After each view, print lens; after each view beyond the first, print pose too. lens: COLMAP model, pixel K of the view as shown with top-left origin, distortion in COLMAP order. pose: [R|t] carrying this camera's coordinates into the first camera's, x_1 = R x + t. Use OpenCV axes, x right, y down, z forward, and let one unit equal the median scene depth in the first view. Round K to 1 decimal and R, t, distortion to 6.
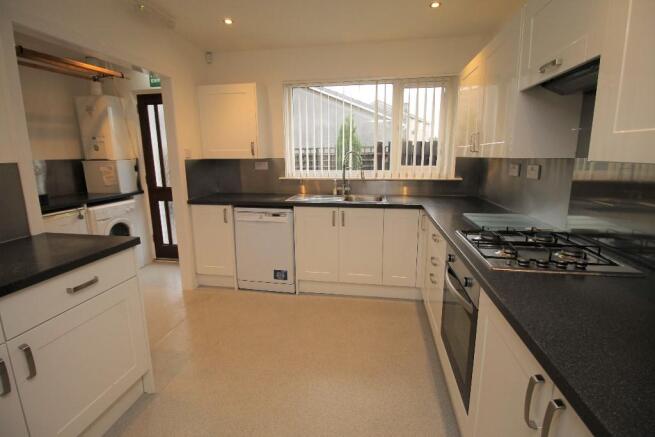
lens RADIAL K [[309.1, 0, 326.2], [0, 309.1, 212.1], [0, 0, 1]] dist [0.020008, -0.023131]
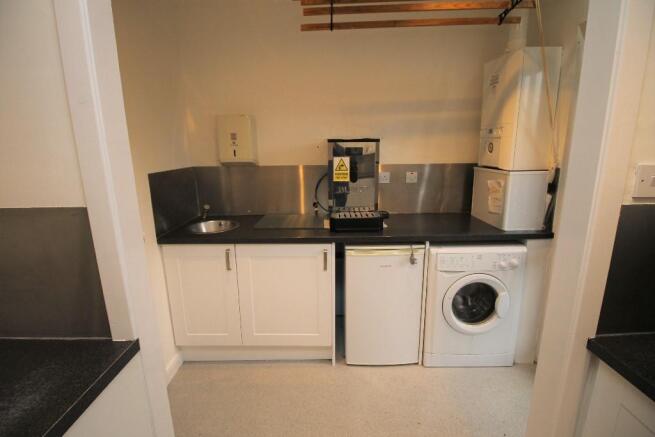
lens RADIAL K [[309.1, 0, 326.2], [0, 309.1, 212.1], [0, 0, 1]] dist [0.020008, -0.023131]
pose [[0.180079, 0.215750, -0.959700, -0.199781], [-0.168486, 0.967996, 0.186000, -0.143455], [0.969115, 0.128201, 0.210667, 0.580689]]
